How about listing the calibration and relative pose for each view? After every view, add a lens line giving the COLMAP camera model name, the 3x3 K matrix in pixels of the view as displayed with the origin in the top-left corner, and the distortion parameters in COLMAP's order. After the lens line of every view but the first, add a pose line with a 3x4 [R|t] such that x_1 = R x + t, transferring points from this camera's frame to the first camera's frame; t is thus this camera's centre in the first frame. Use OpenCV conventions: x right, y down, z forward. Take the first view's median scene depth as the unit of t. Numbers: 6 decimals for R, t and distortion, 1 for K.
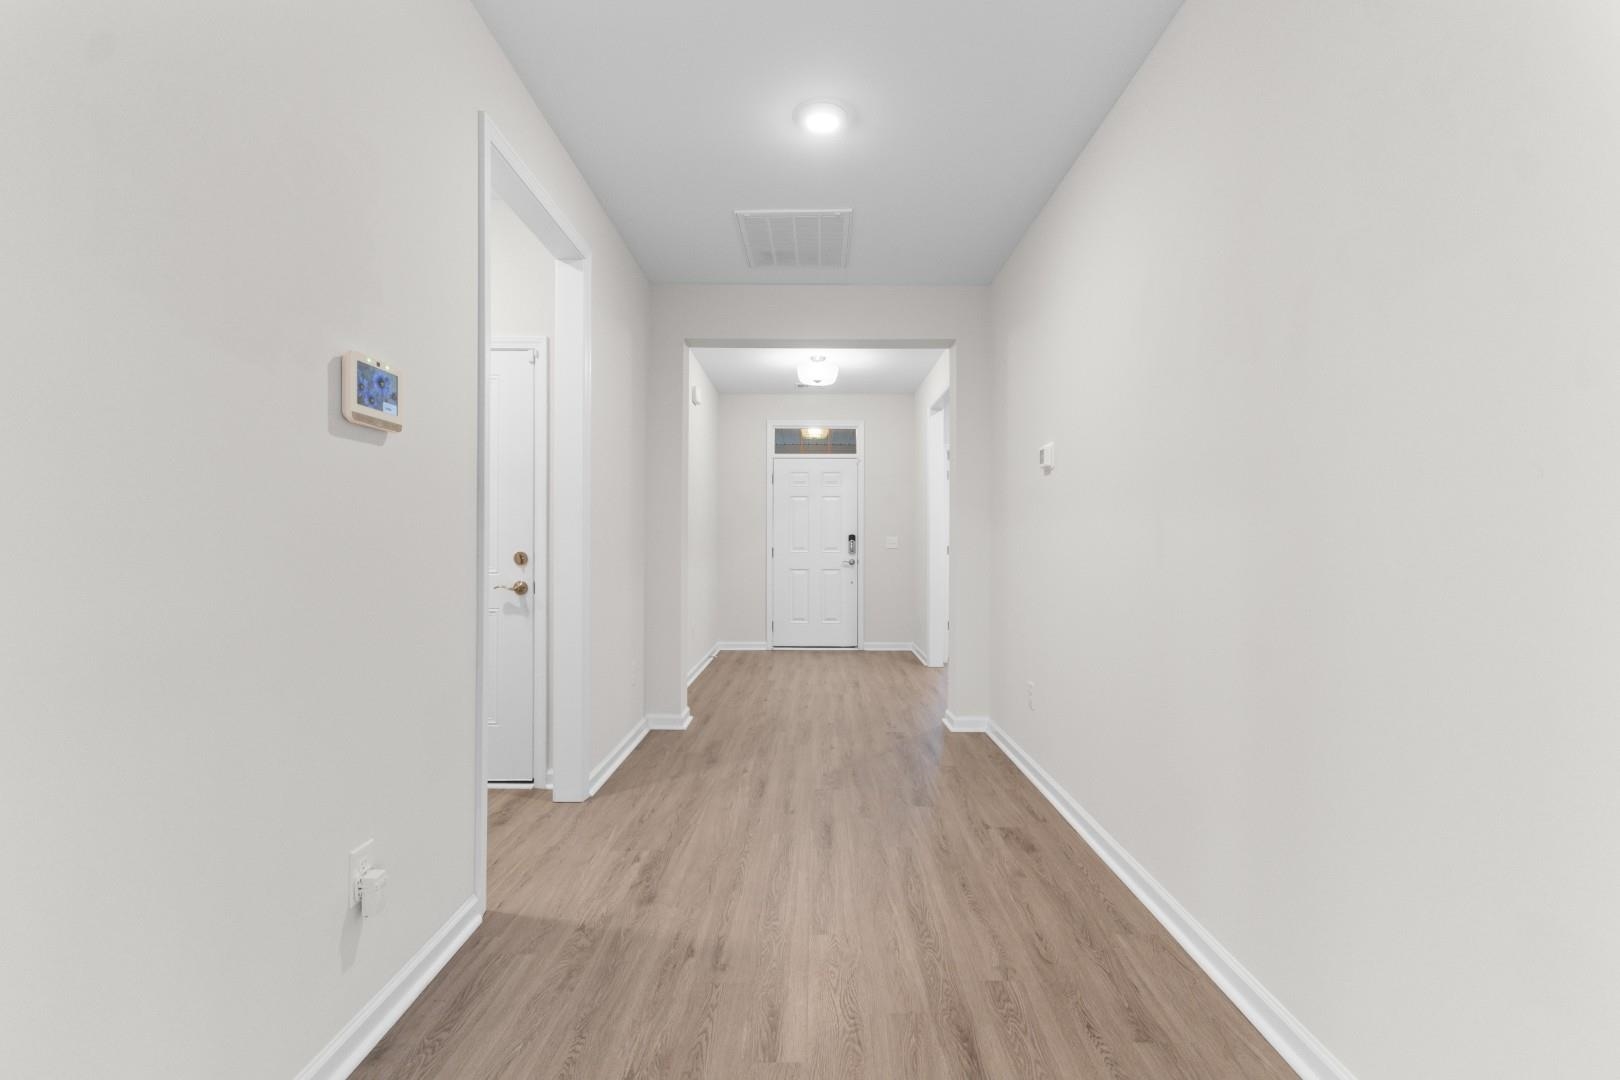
lens RADIAL K [[718.5, 0, 811.1], [0, 718.5, 548.9], [0, 0, 1]] dist [0.001512, -0.000346]
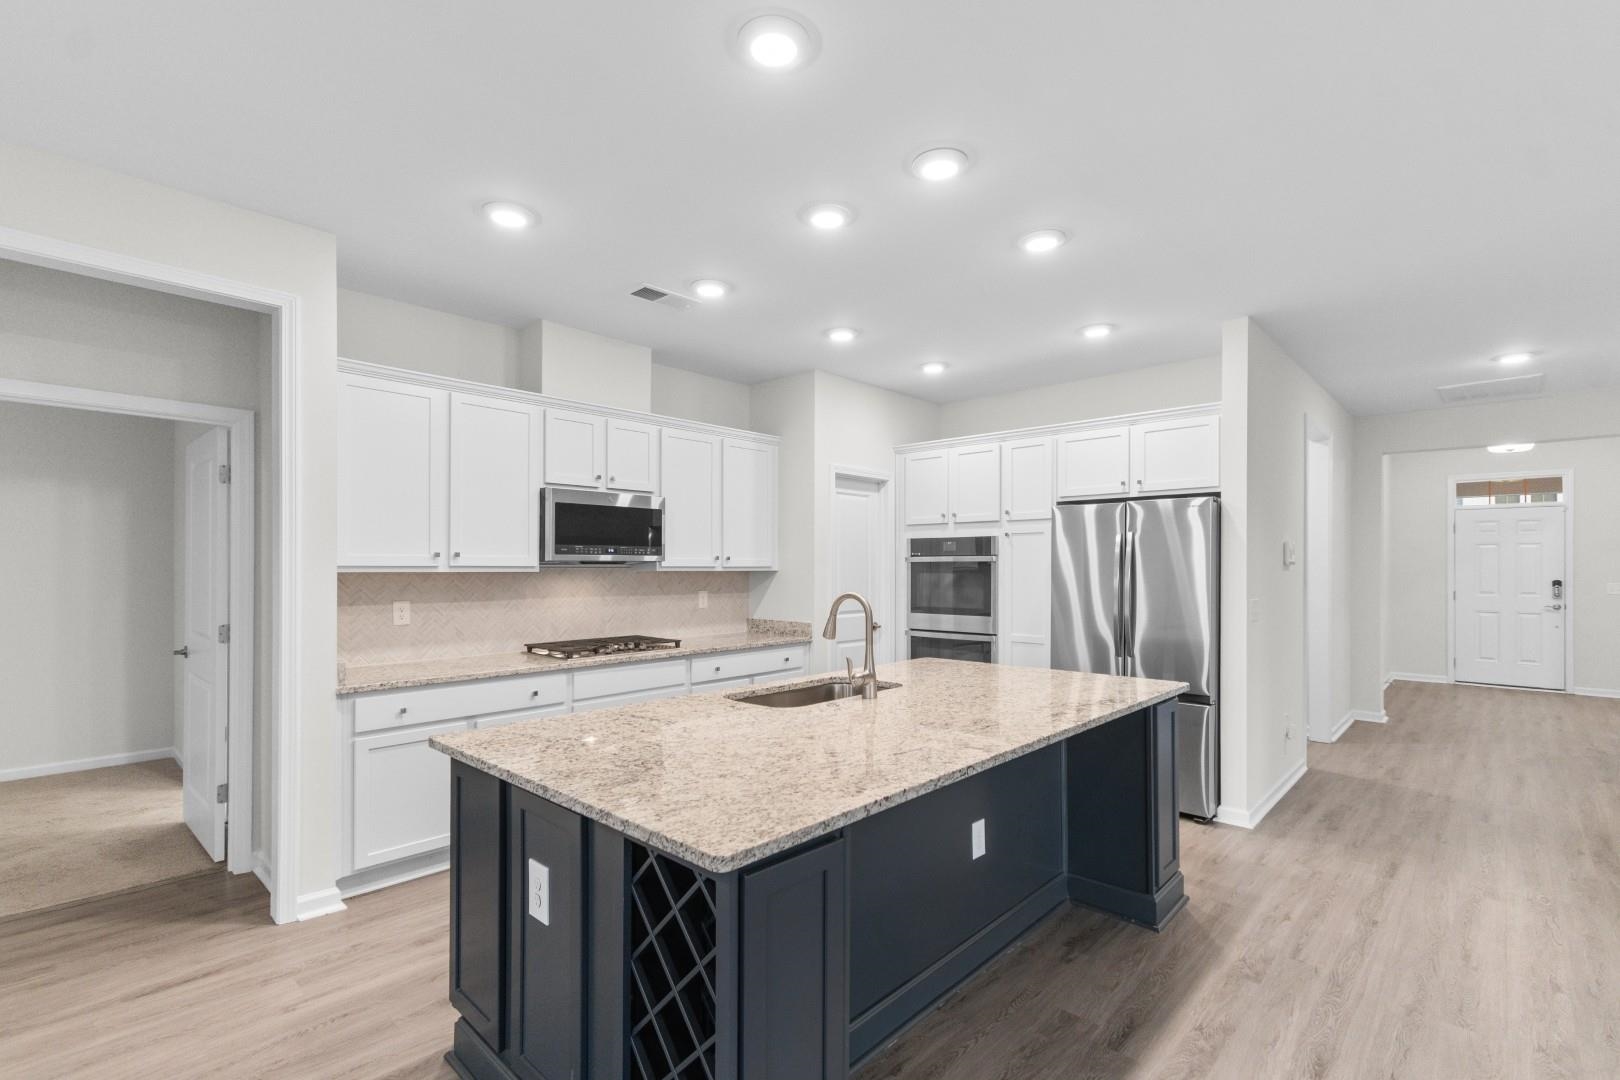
lens RADIAL K [[737.8, 0, 810.6], [0, 737.8, 562.5], [0, 0, 1]] dist [0.000899, 0.000052]
pose [[0.731651, -0.001834, -0.681677, -0.005509], [-0.005789, 0.999944, -0.008903, -0.038226], [0.681655, 0.010460, 0.731599, -0.644971]]
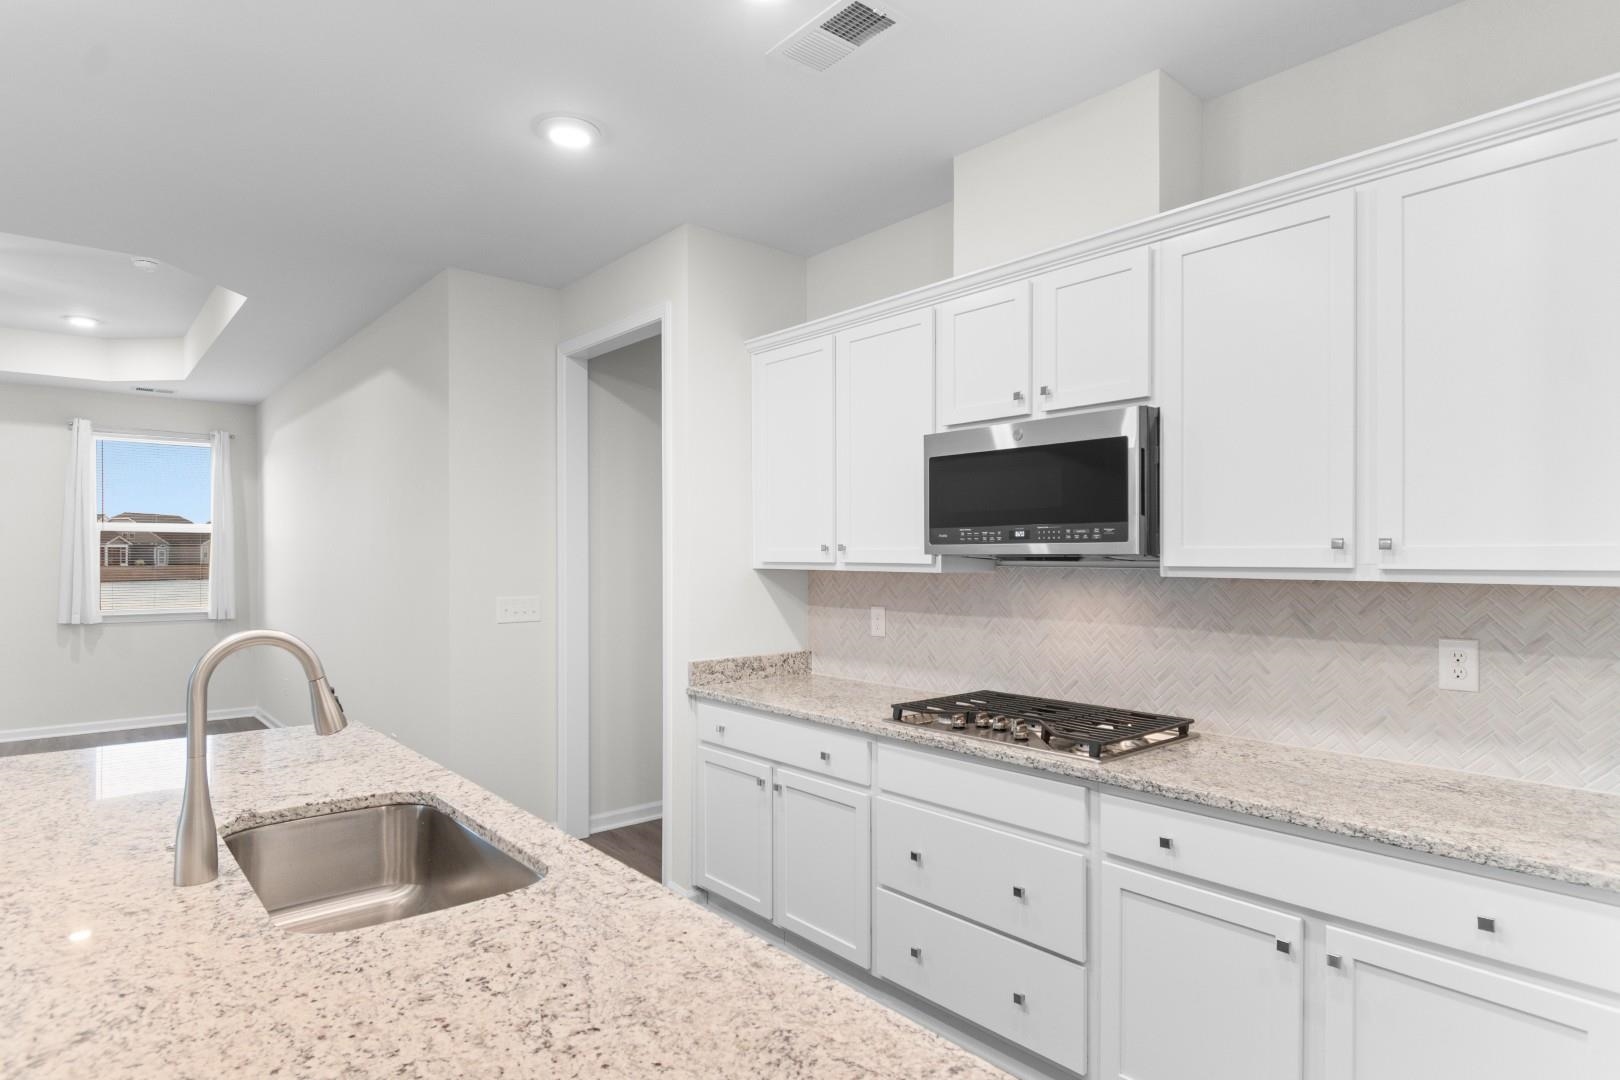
lens RADIAL K [[884.8, 0, 810.2], [0, 884.8, 554.3], [0, 0, 1]] dist [0.002248, -0.001024]
pose [[-0.754397, -0.001798, -0.656416, -0.257335], [-0.004867, 0.999984, 0.002854, -0.045780], [0.656401, 0.005348, -0.754393, -0.006435]]
